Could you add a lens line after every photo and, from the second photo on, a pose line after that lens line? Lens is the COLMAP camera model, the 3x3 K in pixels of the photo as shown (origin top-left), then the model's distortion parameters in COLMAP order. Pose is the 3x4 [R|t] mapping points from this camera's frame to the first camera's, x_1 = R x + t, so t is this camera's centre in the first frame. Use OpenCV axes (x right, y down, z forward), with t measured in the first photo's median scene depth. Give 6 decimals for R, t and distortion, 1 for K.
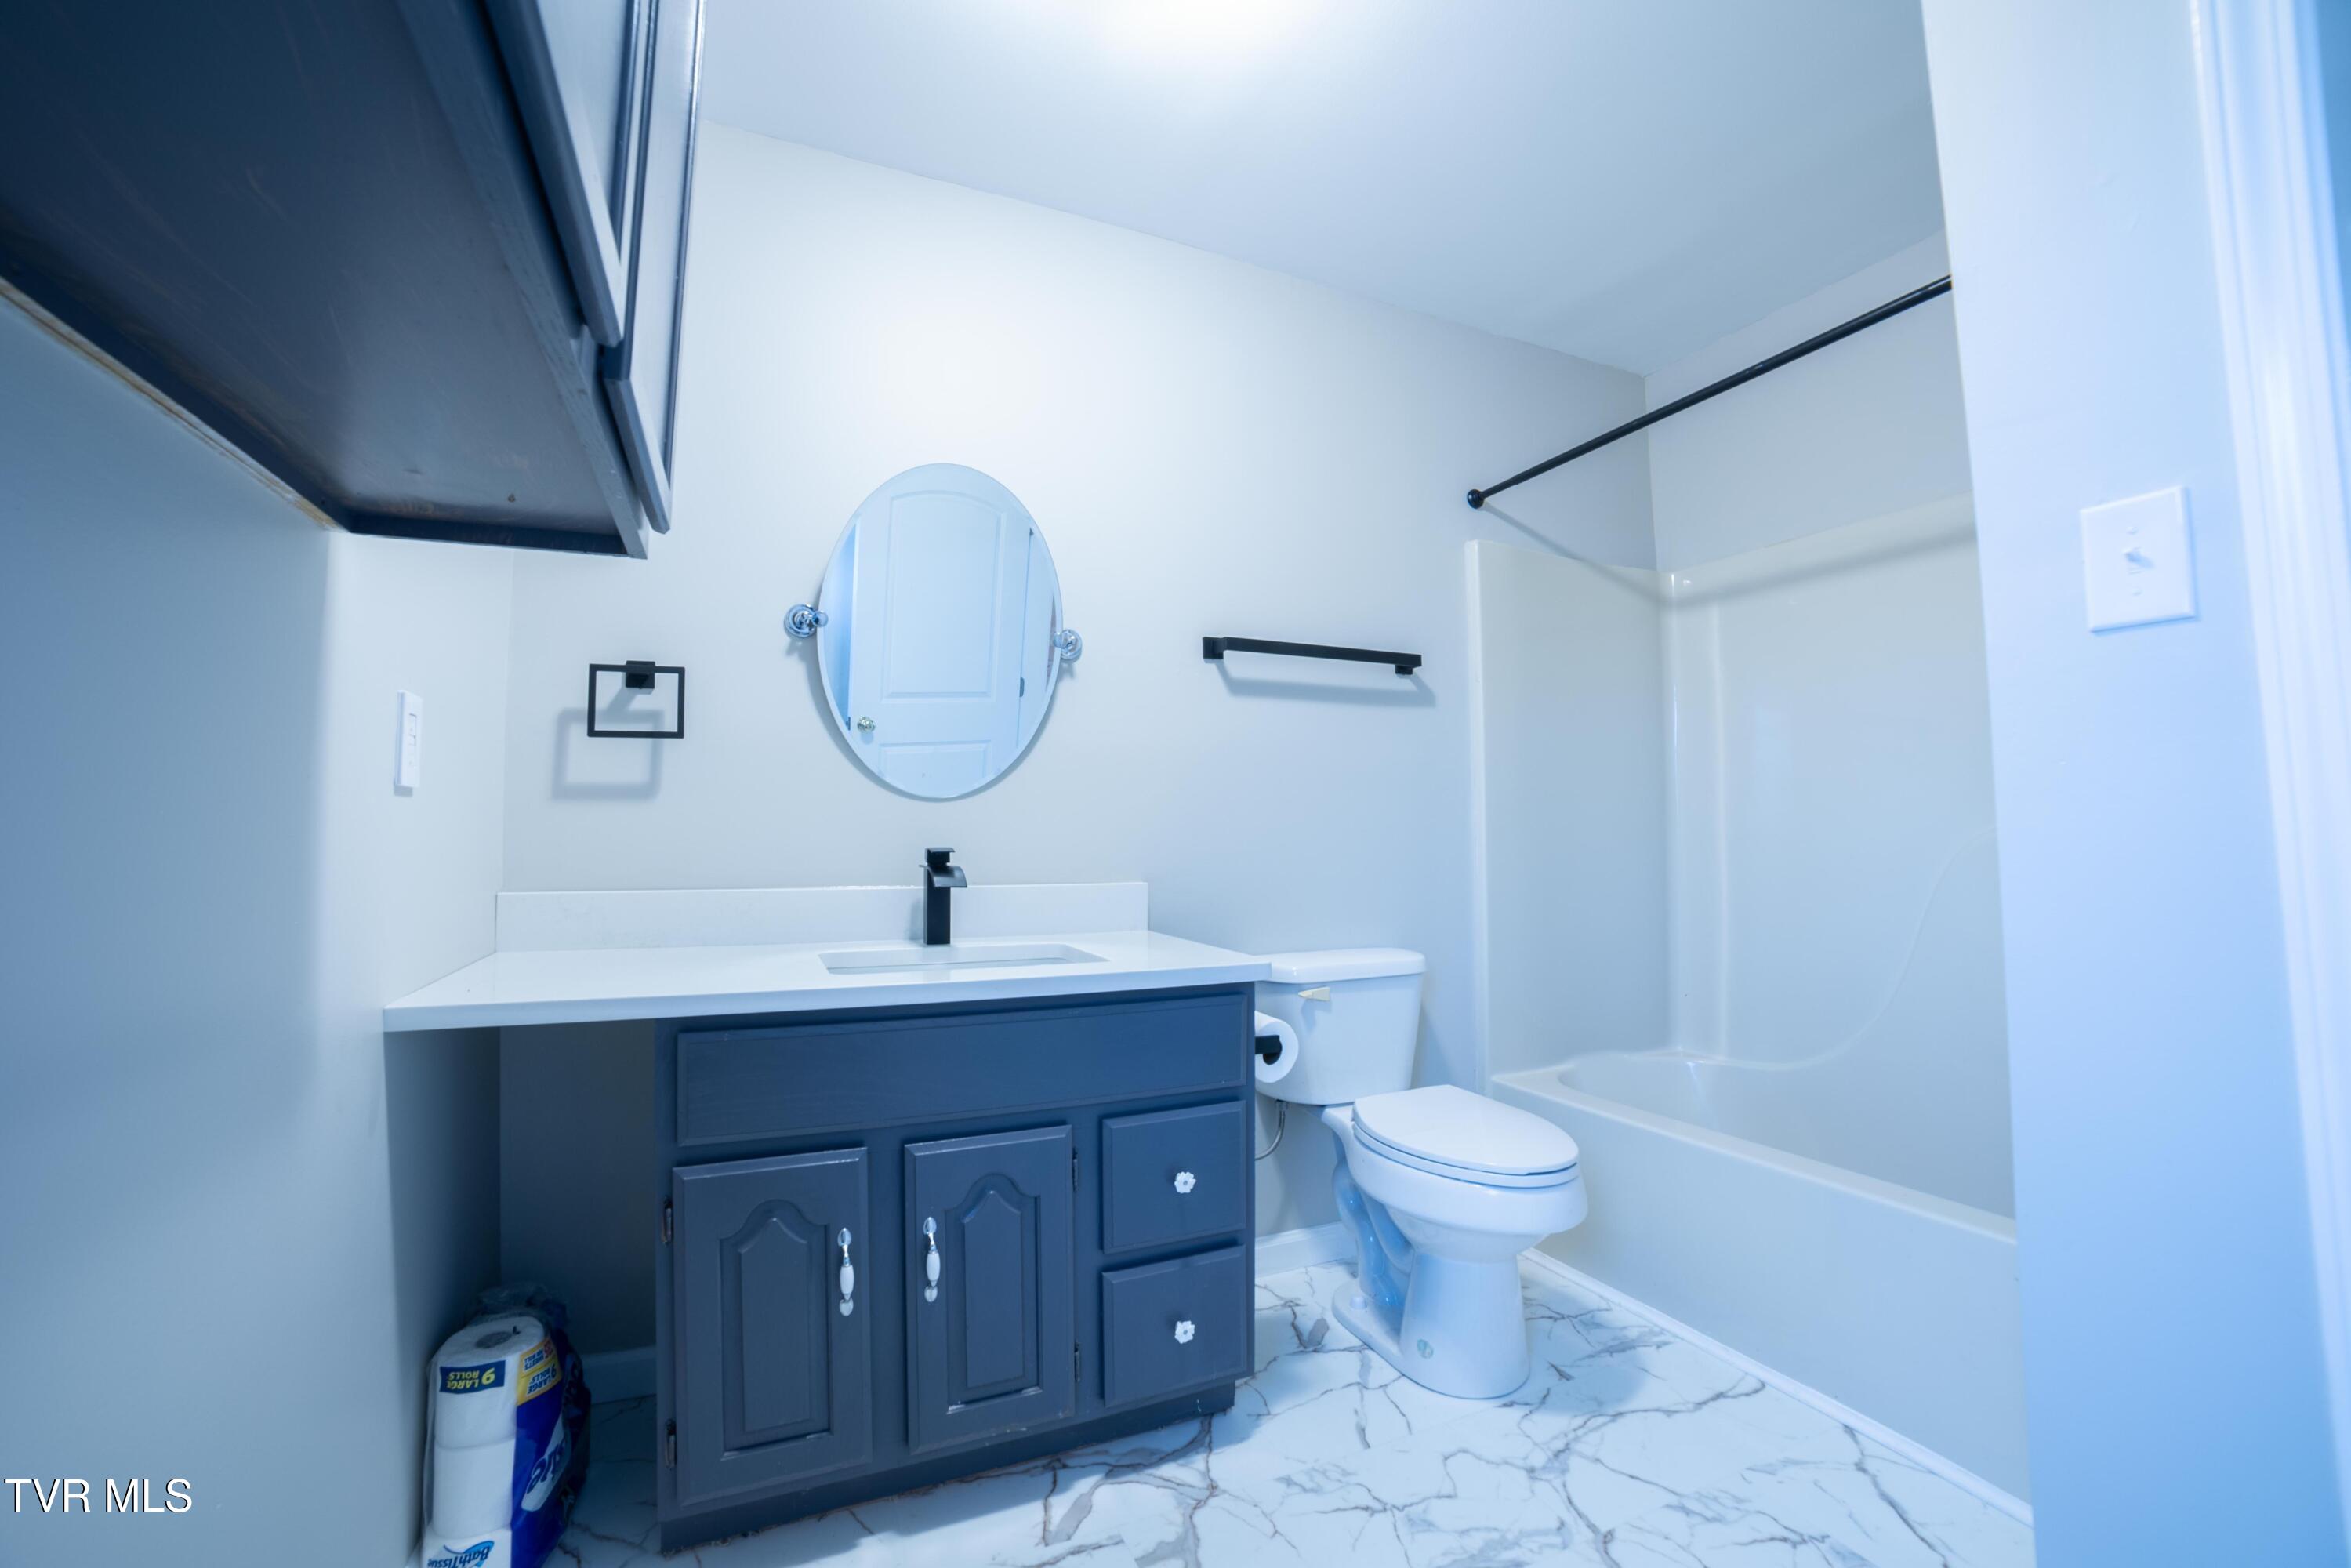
lens RADIAL K [[974.5, 0, 1173.1], [0, 974.5, 769.6], [0, 0, 1]] dist [-0.122258, 0.045673]
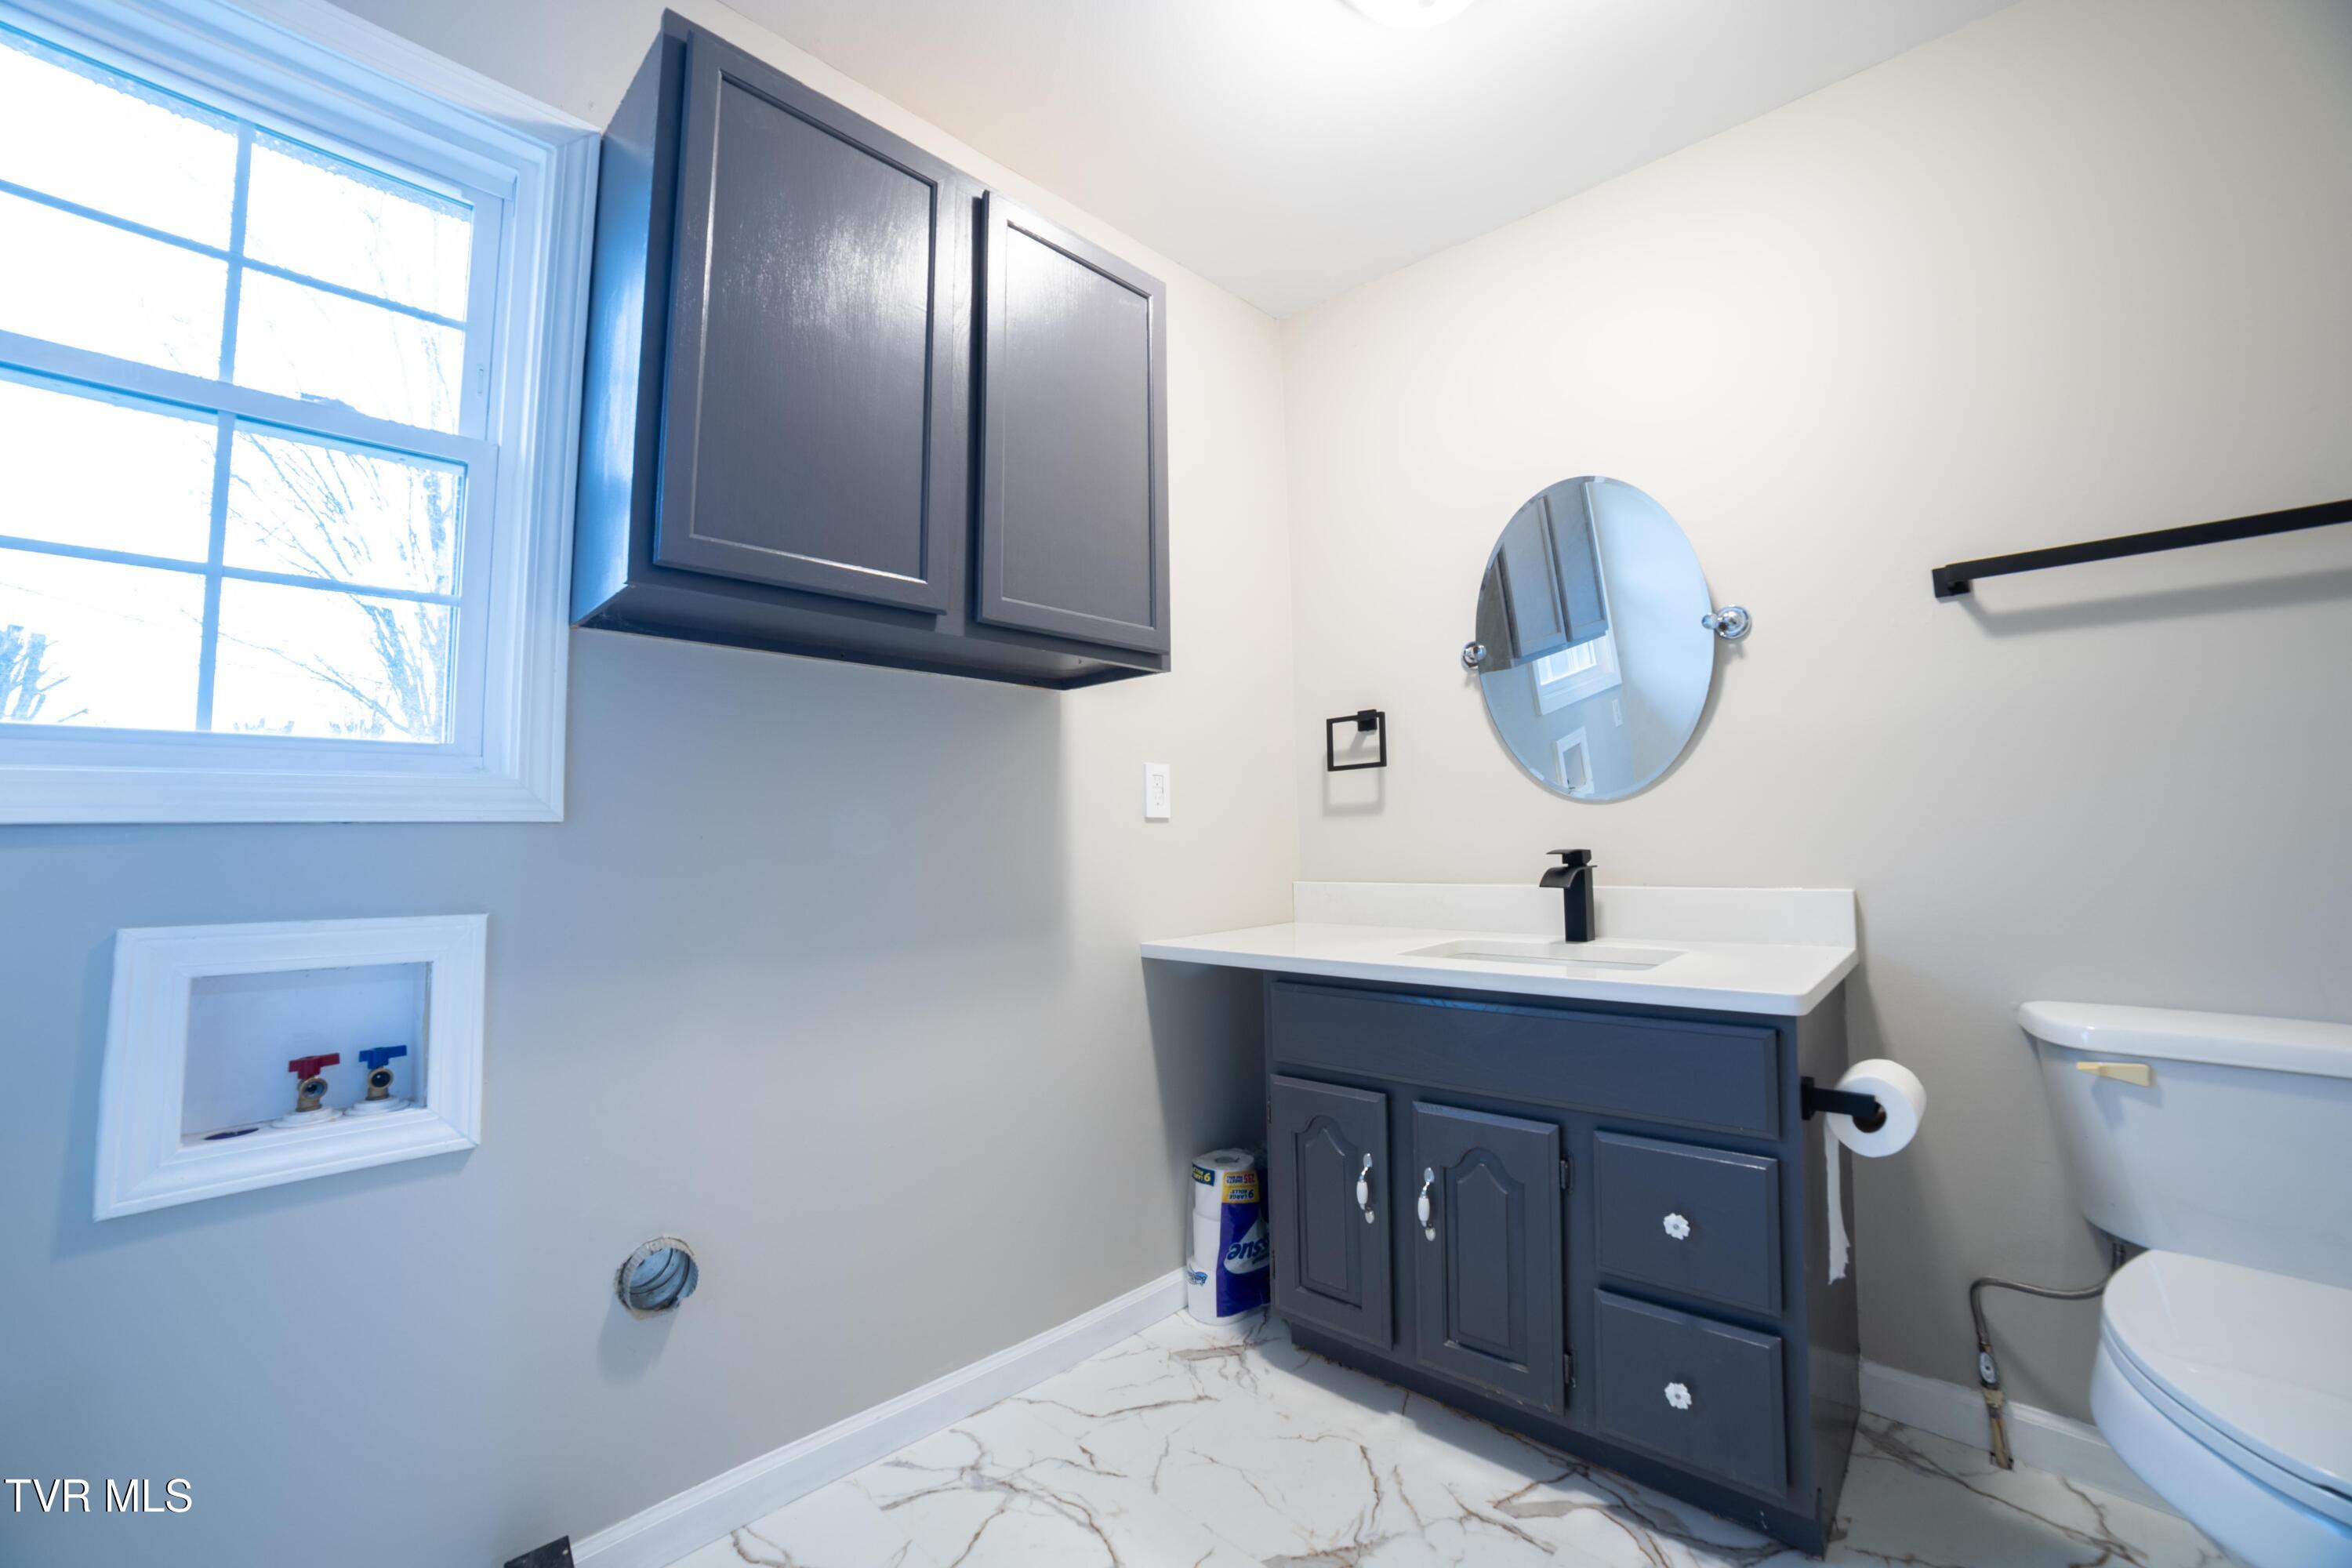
lens RADIAL K [[971.6, 0, 1203.4], [0, 971.6, 772.0], [0, 0, 1]] dist [-0.111915, 0.043122]
pose [[0.388405, -0.064263, -0.919245, 0.690011], [0.076600, 0.996364, -0.037289, 0.005792], [0.918300, -0.055931, 0.391916, 0.282420]]
